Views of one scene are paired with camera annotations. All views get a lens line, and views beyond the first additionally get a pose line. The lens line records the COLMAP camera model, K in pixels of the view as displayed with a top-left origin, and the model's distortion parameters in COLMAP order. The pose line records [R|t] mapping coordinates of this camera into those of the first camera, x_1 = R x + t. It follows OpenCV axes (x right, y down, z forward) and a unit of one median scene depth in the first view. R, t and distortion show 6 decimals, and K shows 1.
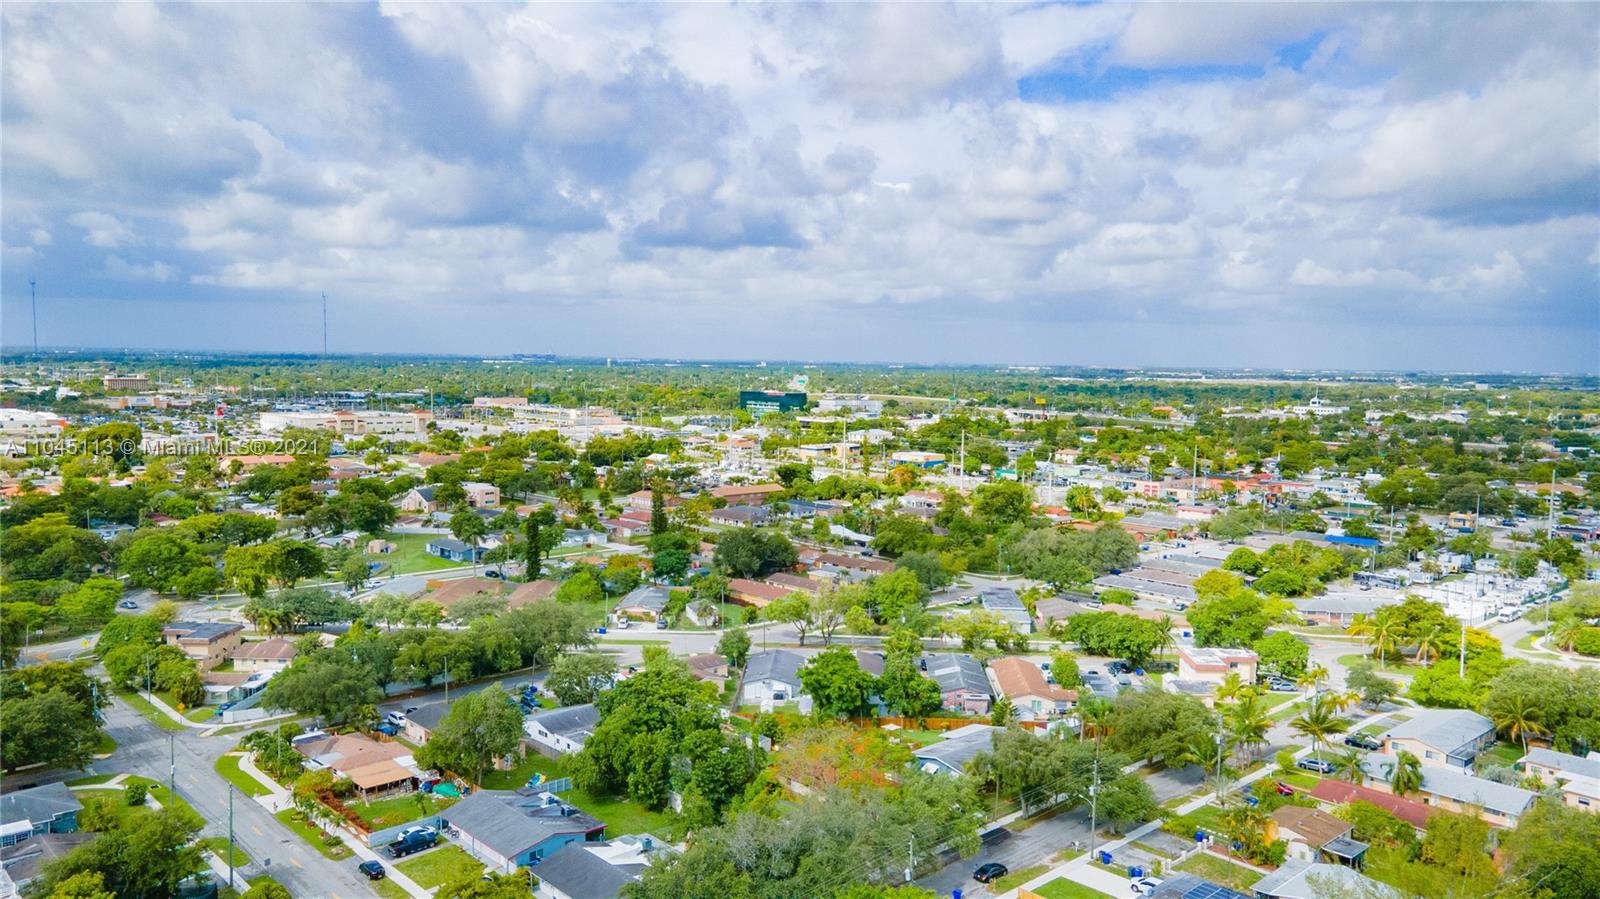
lens RADIAL K [[1151.5, 0, 800.0], [0, 1151.5, 449.5], [0, 0, 1]] dist [0.006043, 0.064231]
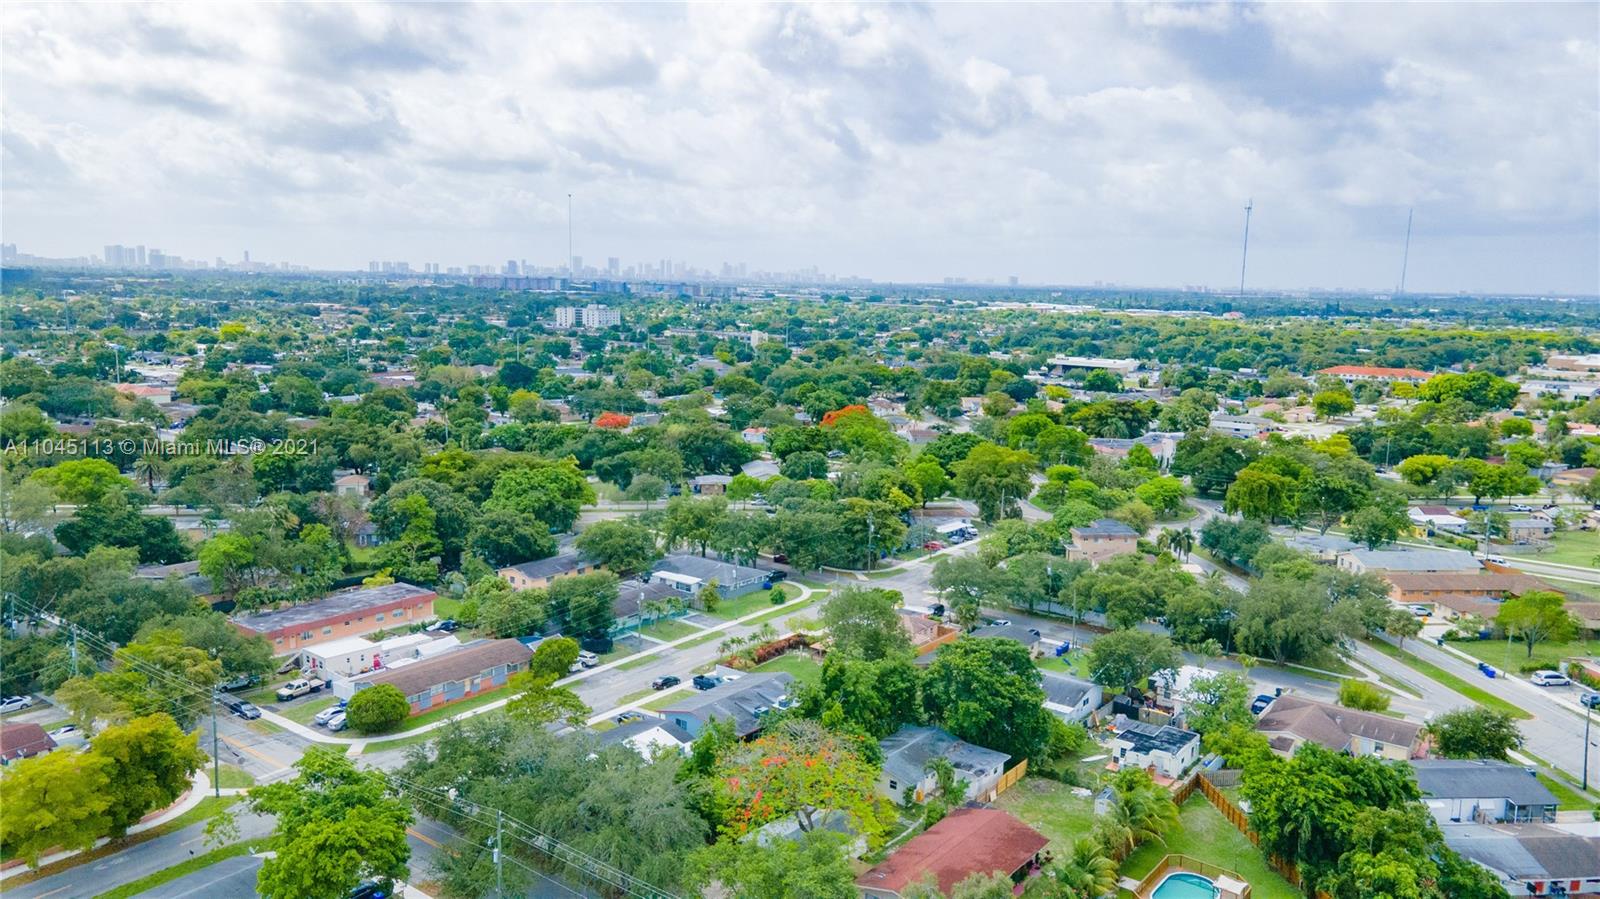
lens RADIAL K [[1151.5, 0, 800.0], [0, 1151.5, 449.5], [0, 0, 1]] dist [0.006043, 0.064231]
pose [[0.168028, 0.133397, -0.976715, 0.113120], [-0.098577, 0.988109, 0.117995, -0.003487], [0.980841, 0.076455, 0.179180, 0.131995]]
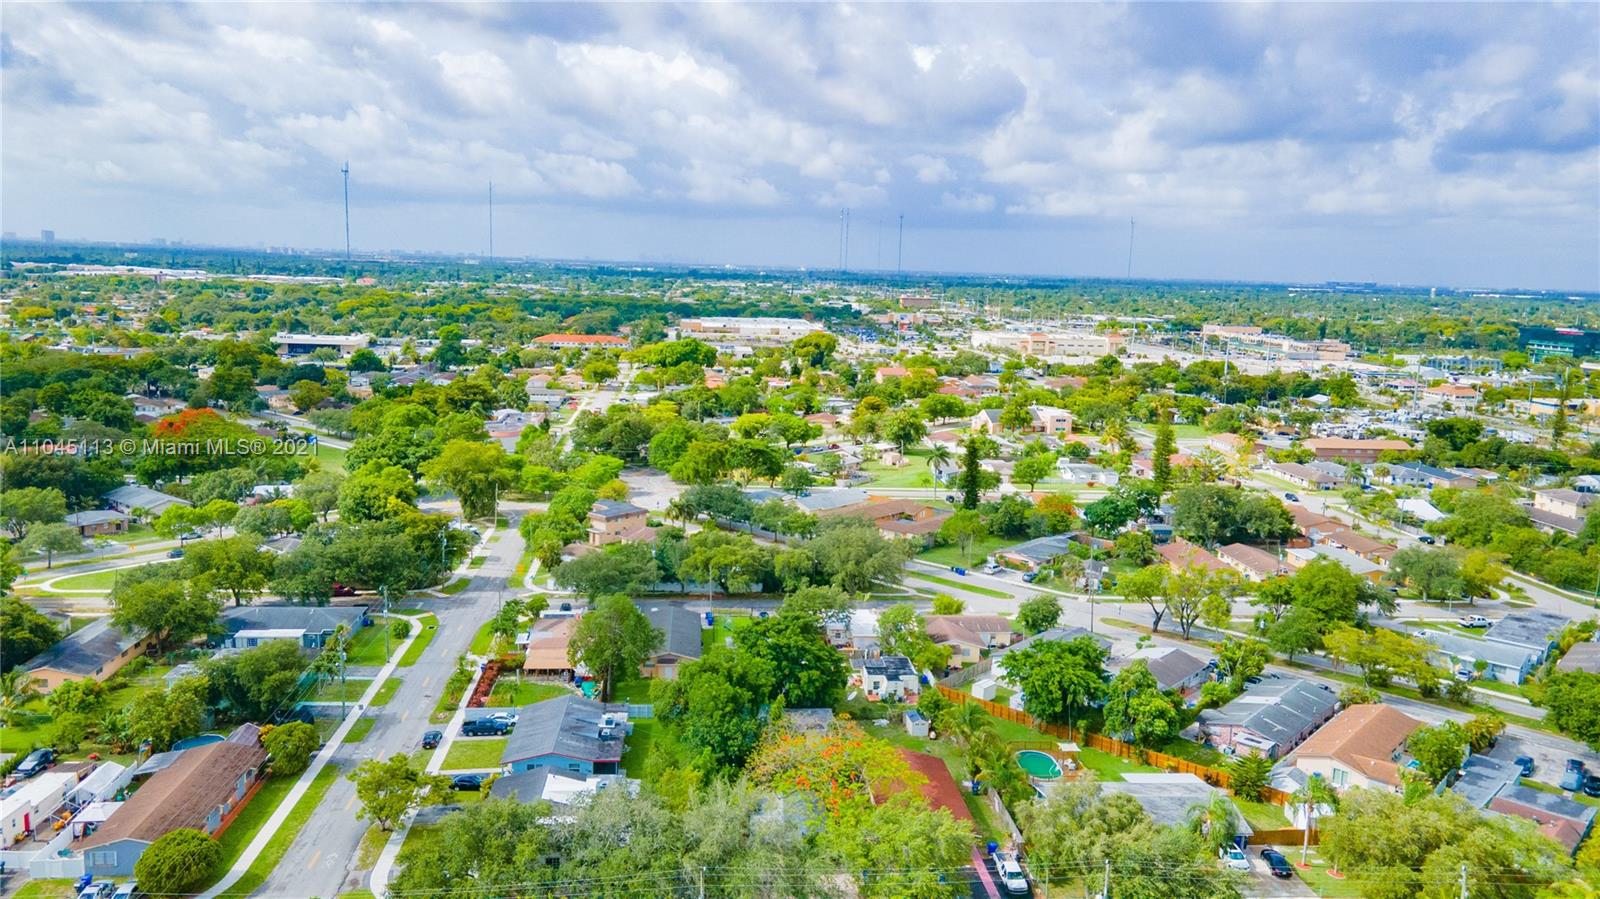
lens RADIAL K [[1151.5, 0, 800.0], [0, 1151.5, 449.5], [0, 0, 1]] dist [0.006043, 0.064231]
pose [[0.786098, 0.105214, -0.609081, 0.076792], [-0.066682, 0.994090, 0.085661, -0.002858], [0.614494, -0.026723, 0.788469, 0.054512]]
